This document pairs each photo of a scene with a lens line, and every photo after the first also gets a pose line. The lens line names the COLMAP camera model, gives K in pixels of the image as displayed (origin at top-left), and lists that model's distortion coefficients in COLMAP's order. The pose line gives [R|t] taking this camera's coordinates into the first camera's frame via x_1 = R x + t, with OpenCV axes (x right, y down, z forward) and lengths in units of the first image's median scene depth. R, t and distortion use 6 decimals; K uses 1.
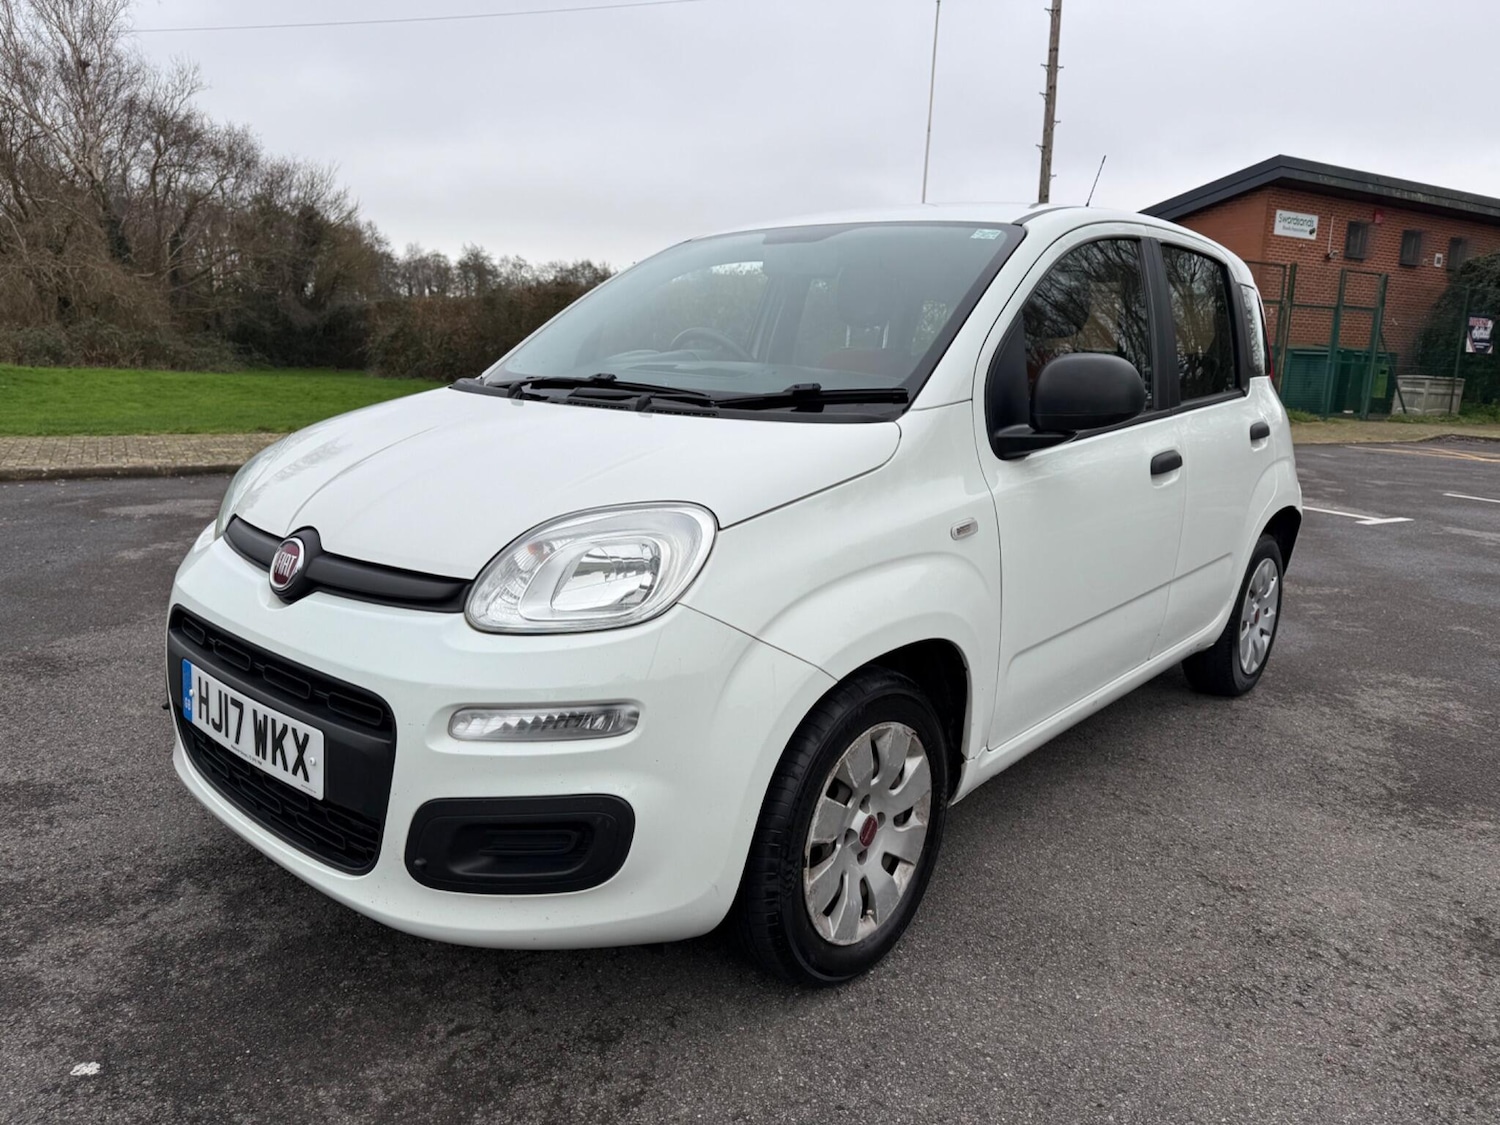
lens RADIAL K [[1050.7, 0, 748.5], [0, 1050.7, 562.9], [0, 0, 1]] dist [0.021639, -0.029307]
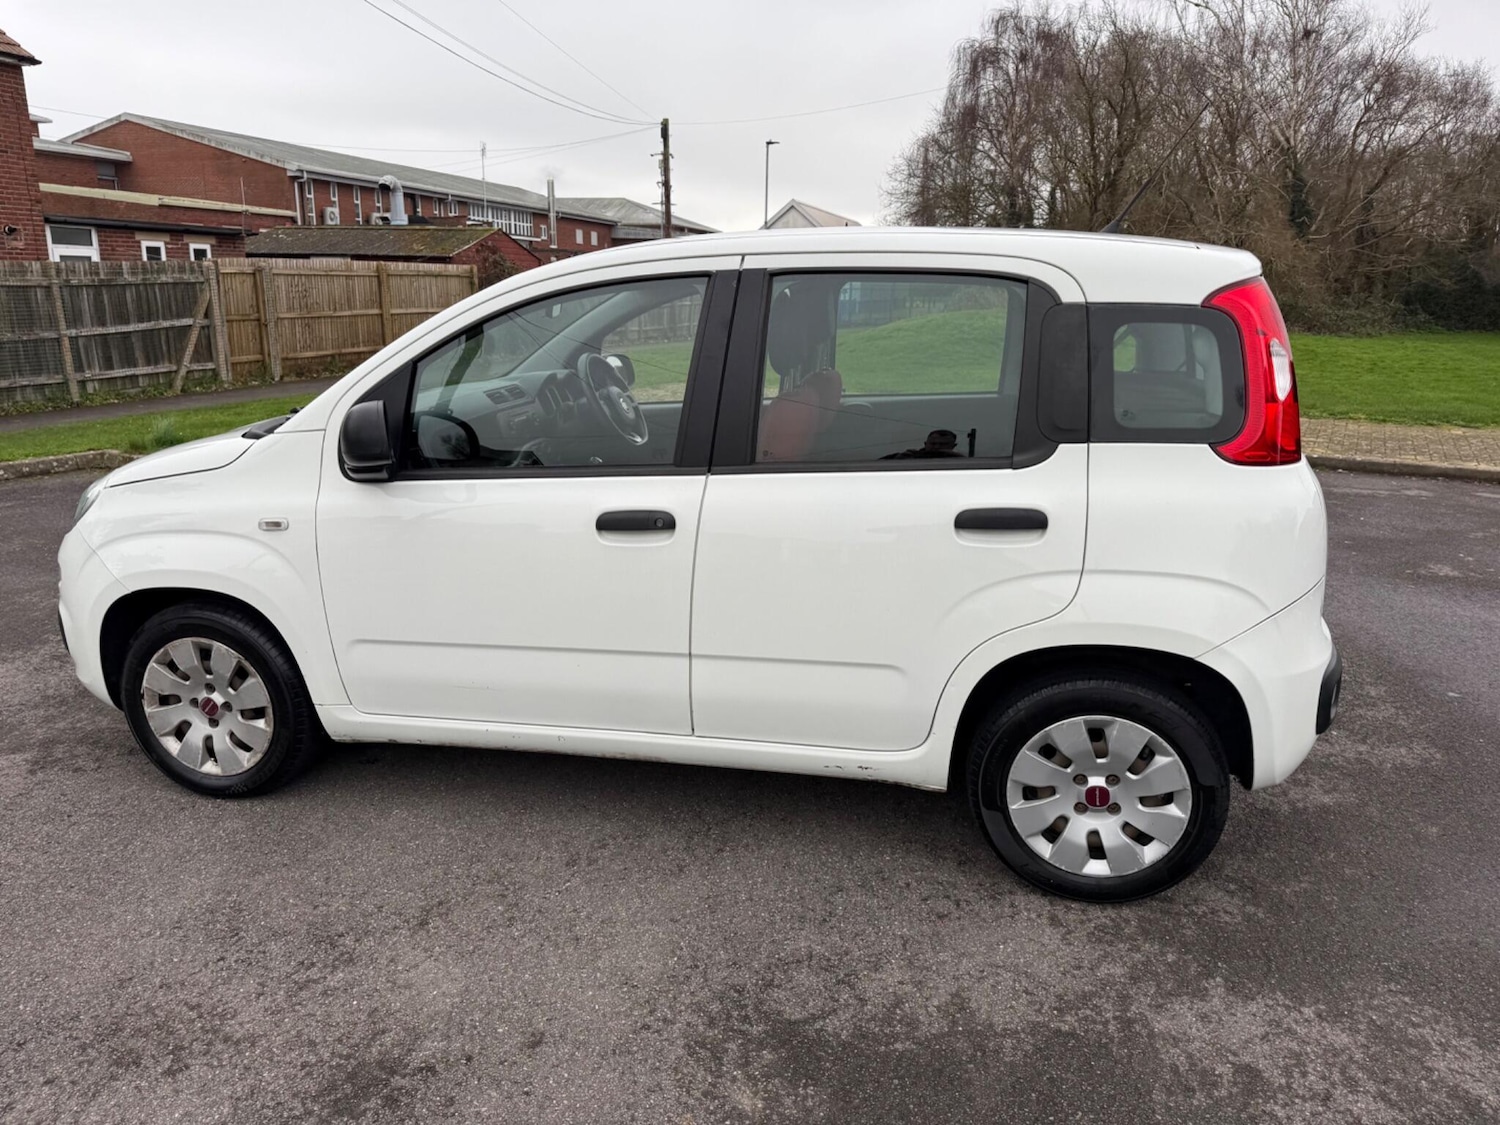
lens RADIAL K [[1050.7, 0, 742.5], [0, 1050.7, 556.0], [0, 0, 1]] dist [0.021639, -0.029307]
pose [[0.487480, 0.195755, -0.850907, 1.483699], [-0.167126, 0.977444, 0.129119, -0.241196], [0.856990, 0.079266, 0.509200, 0.734684]]
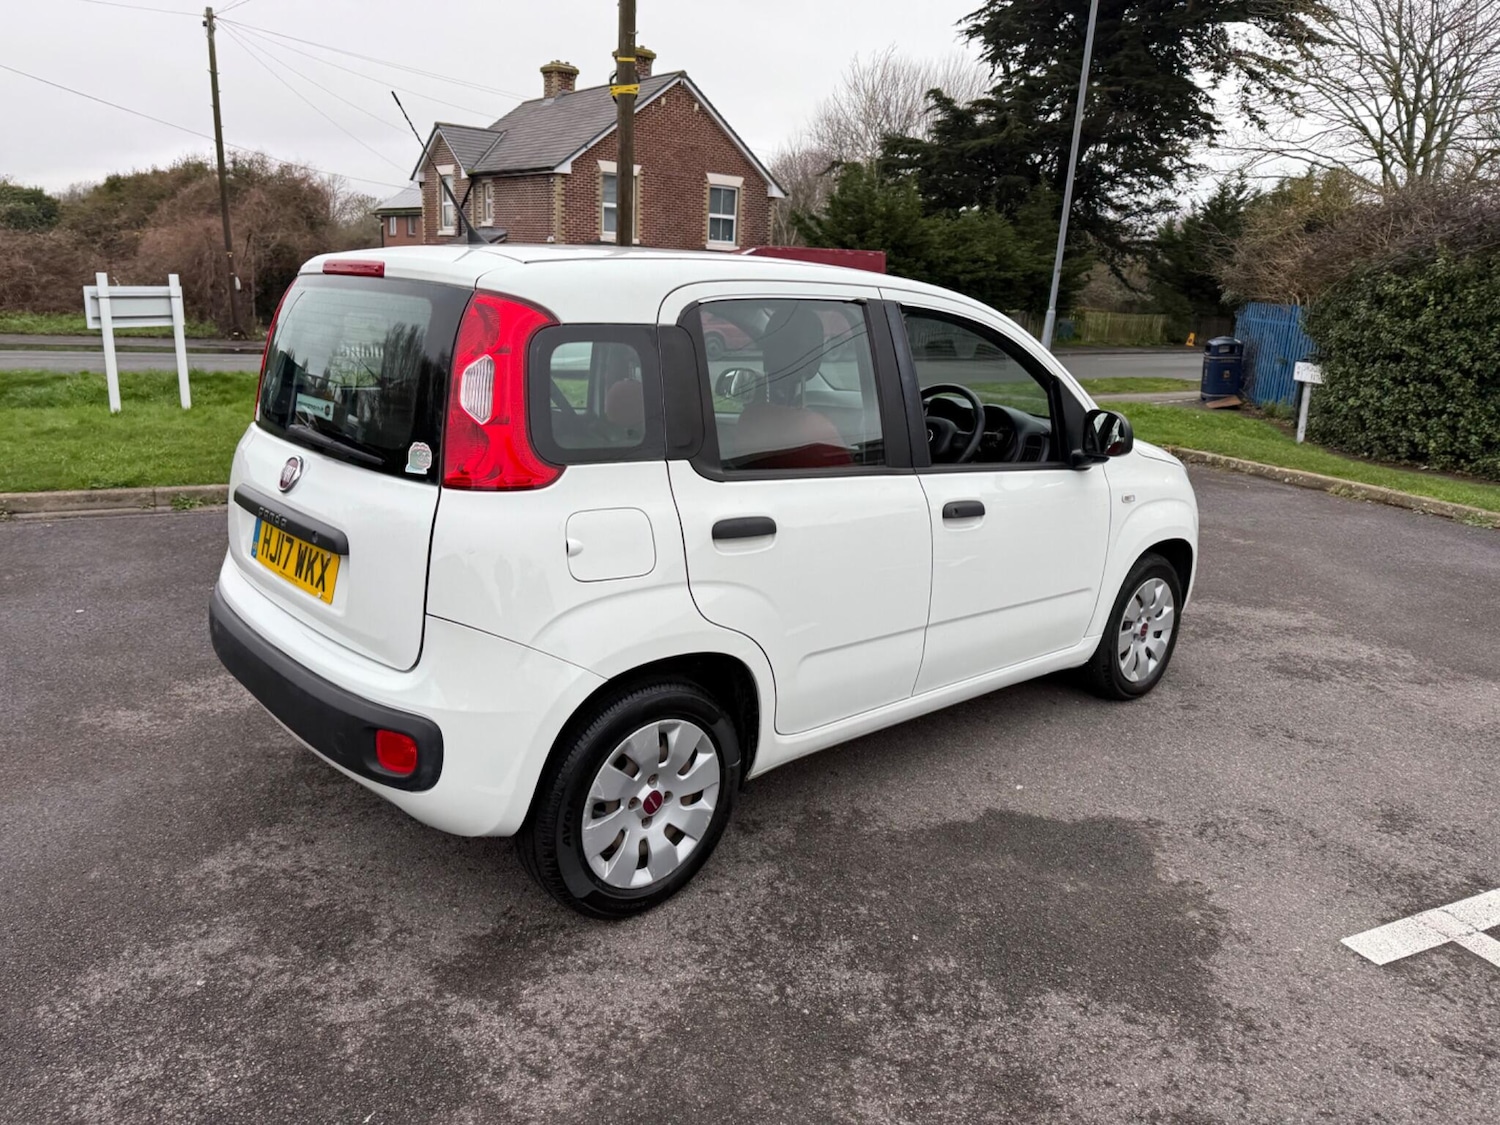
lens RADIAL K [[1050.7, 0, 746.6], [0, 1050.7, 558.3], [0, 0, 1]] dist [0.021639, -0.029307]
pose [[-0.990876, -0.103939, 0.085802, 0.089169], [-0.055327, 0.894187, 0.444261, -0.762246], [-0.122899, 0.435460, -0.891779, 2.932093]]
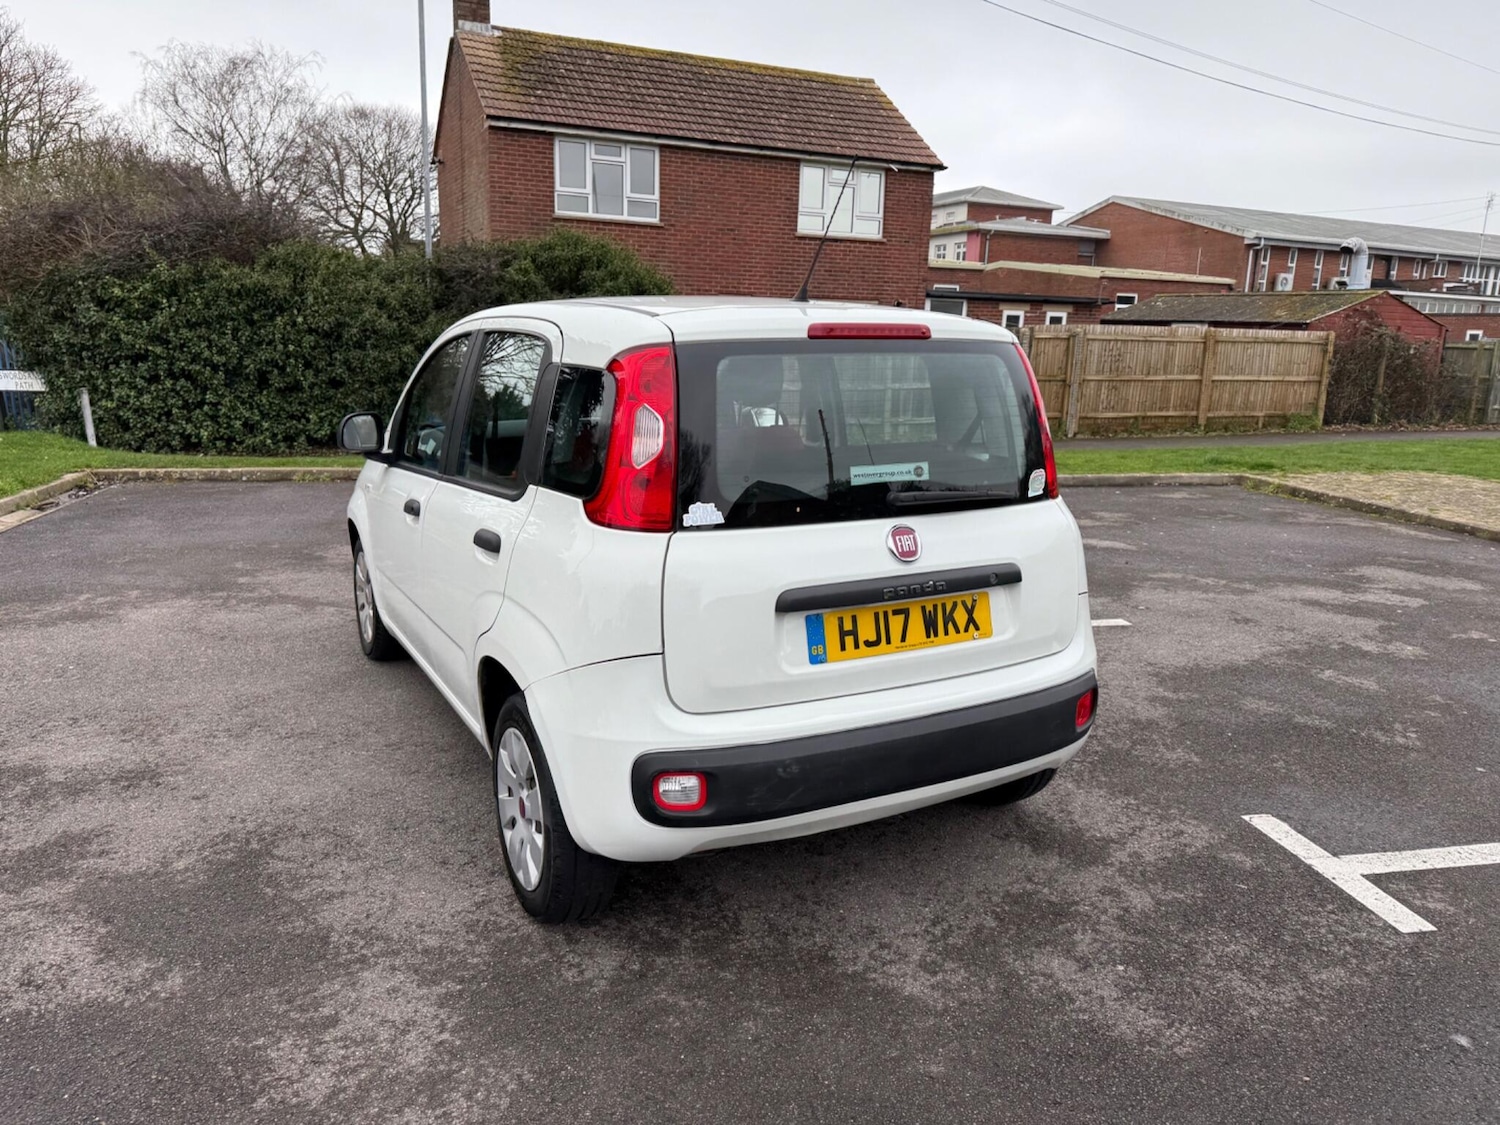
lens RADIAL K [[1050.7, 0, 742.3], [0, 1050.7, 559.5], [0, 0, 1]] dist [0.021639, -0.029307]
pose [[-0.350147, 0.161722, -0.922628, 1.749413], [-0.217984, 0.943872, 0.248172, -0.534520], [0.910978, 0.288015, -0.295241, 2.122433]]
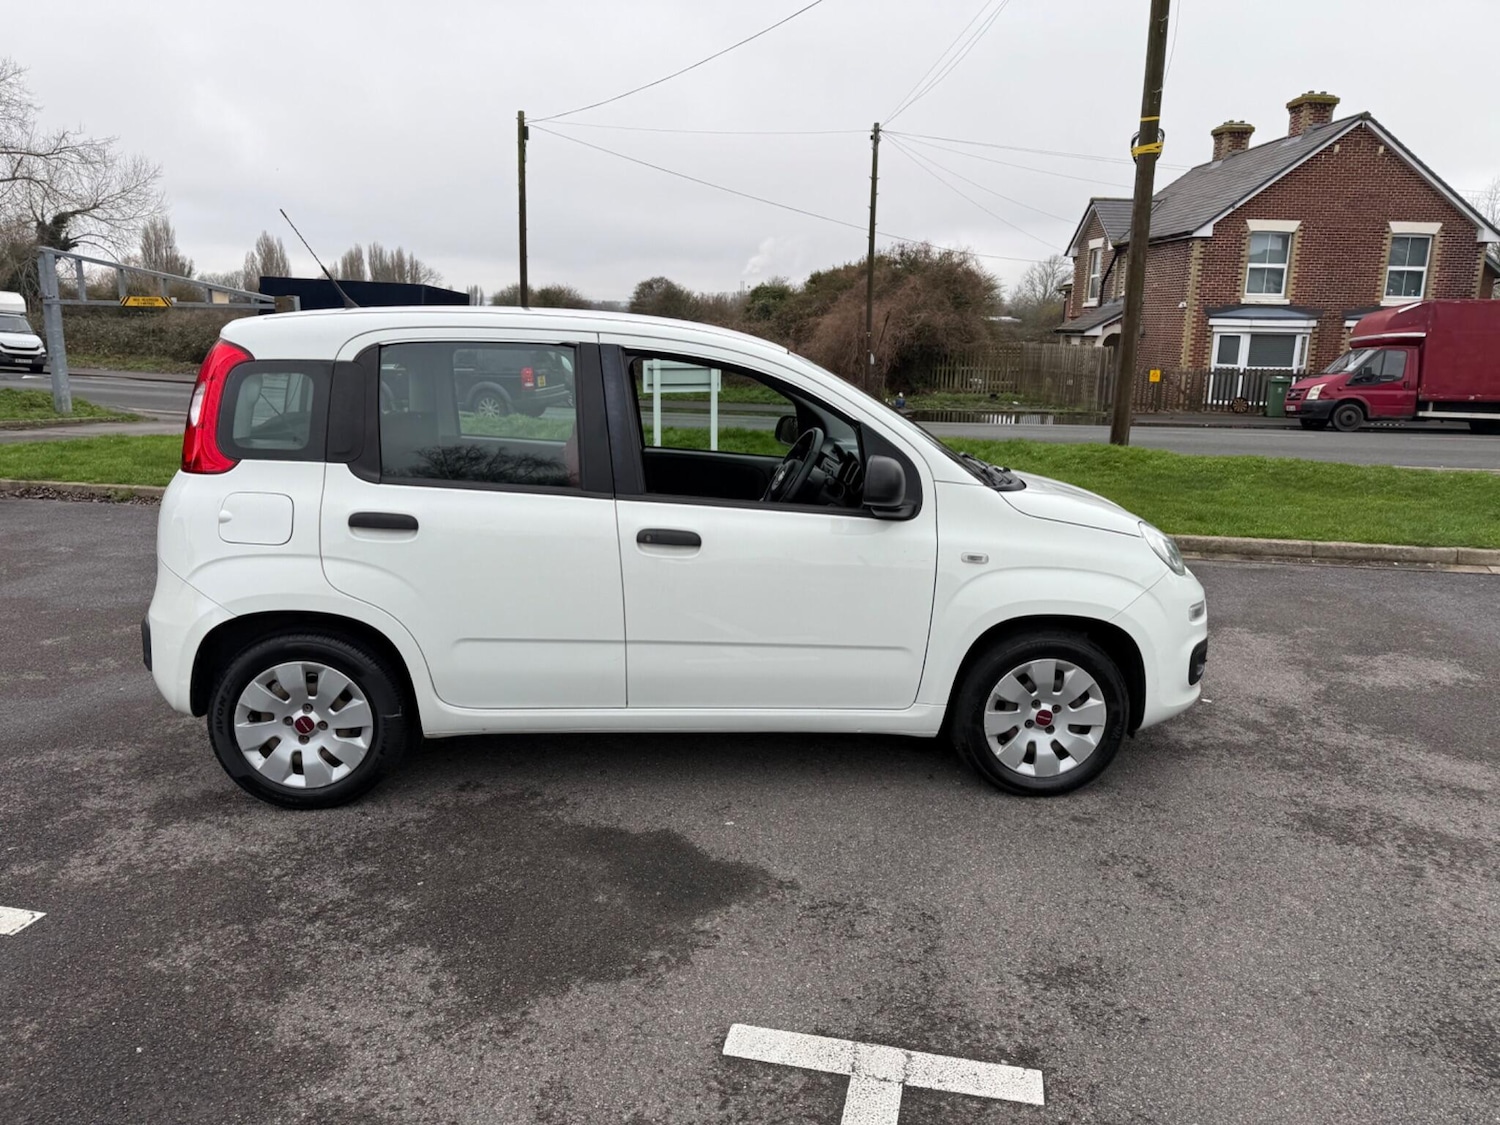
lens RADIAL K [[1050.7, 0, 745.9], [0, 1050.7, 557.2], [0, 0, 1]] dist [0.021639, -0.029307]
pose [[-0.729290, -0.188969, 0.657592, -1.087946], [0.094706, 0.923972, 0.370550, -0.727209], [-0.677618, 0.332516, -0.655947, 2.537212]]
